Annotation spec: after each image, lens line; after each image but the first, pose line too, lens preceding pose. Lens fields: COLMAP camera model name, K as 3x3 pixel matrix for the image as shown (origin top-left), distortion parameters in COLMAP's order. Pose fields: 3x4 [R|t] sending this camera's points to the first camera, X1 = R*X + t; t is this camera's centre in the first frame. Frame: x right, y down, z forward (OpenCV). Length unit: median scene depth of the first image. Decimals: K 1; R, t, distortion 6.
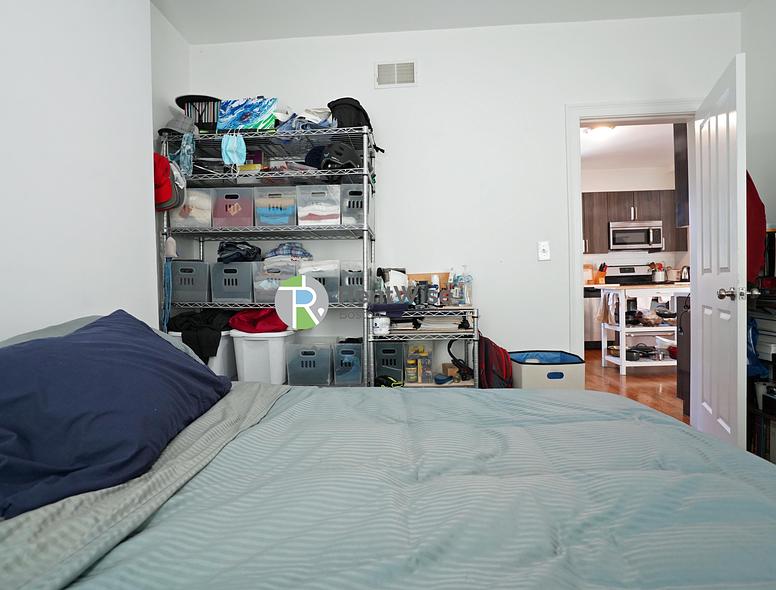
lens RADIAL K [[413.9, 0, 383.1], [0, 413.9, 294.6], [0, 0, 1]] dist [-0.049638, 0.018997]
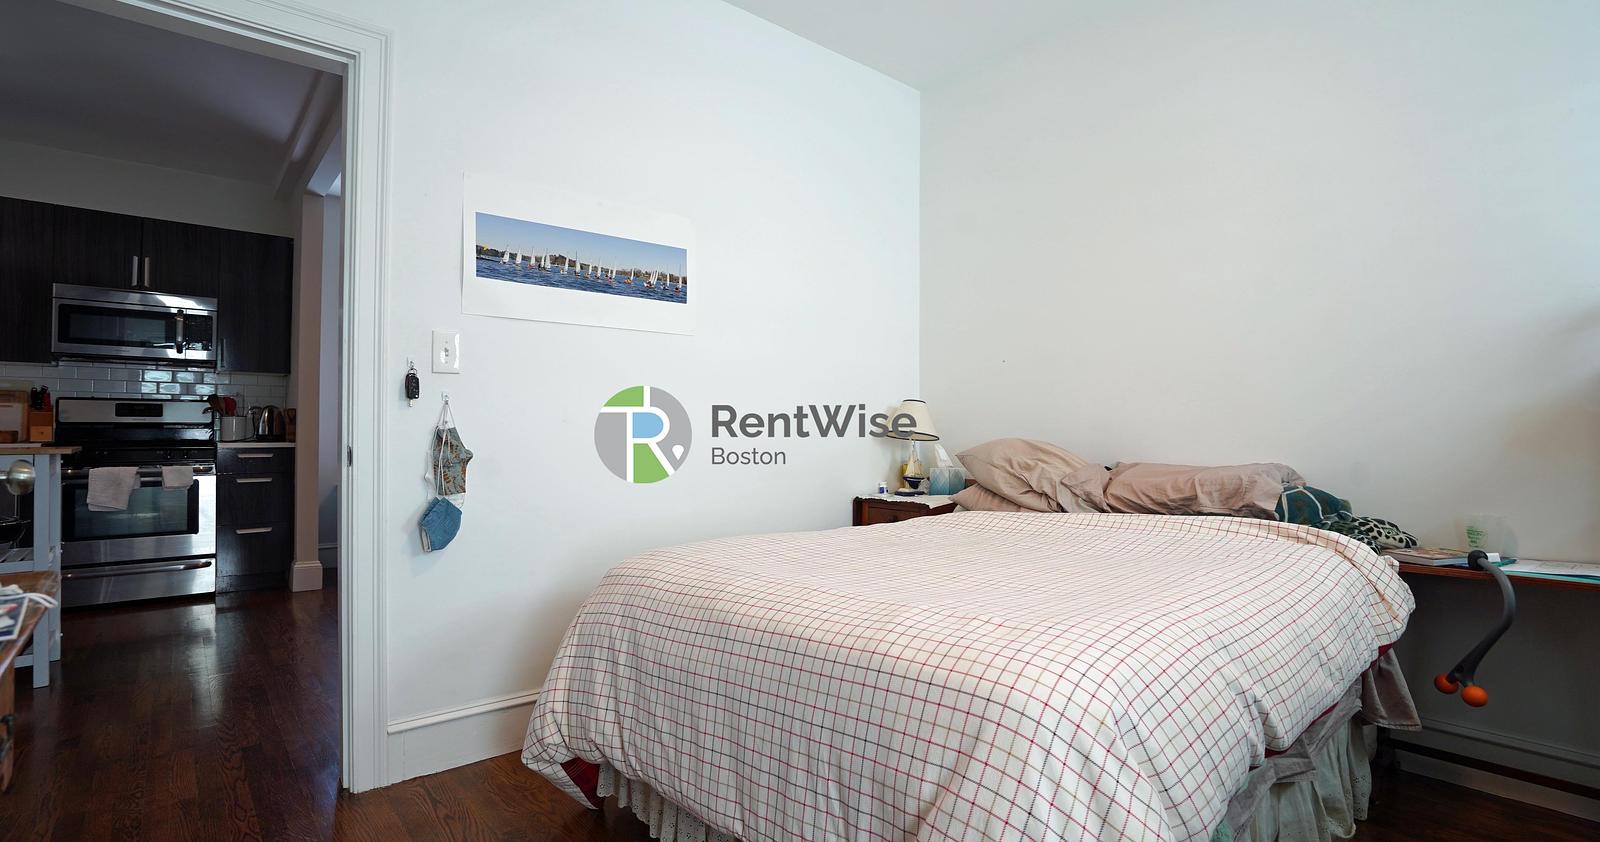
lens RADIAL K [[749.7, 0, 793.6], [0, 749.7, 419.6], [0, 0, 1]] dist [-0.046819, 0.016002]
pose [[0.715614, 0.041995, 0.697233, 1.352424], [0.002953, 0.998000, -0.063141, -0.007108], [-0.698490, 0.047244, 0.714059, 0.065794]]
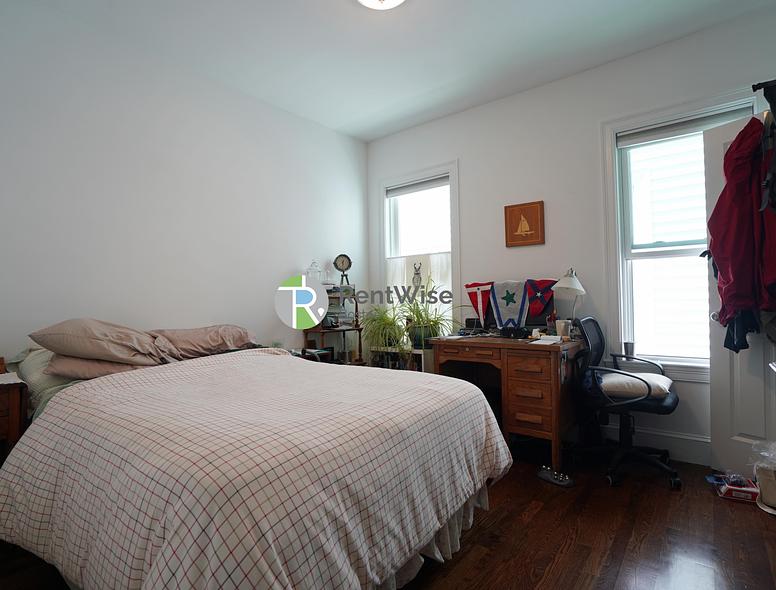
lens RADIAL K [[413.9, 0, 391.0], [0, 413.9, 298.8], [0, 0, 1]] dist [-0.049638, 0.018997]
pose [[-0.850402, 0.057912, 0.522937, 1.458845], [0.064299, 0.997913, -0.005949, -0.044189], [-0.522190, 0.028565, -0.852350, 1.010616]]
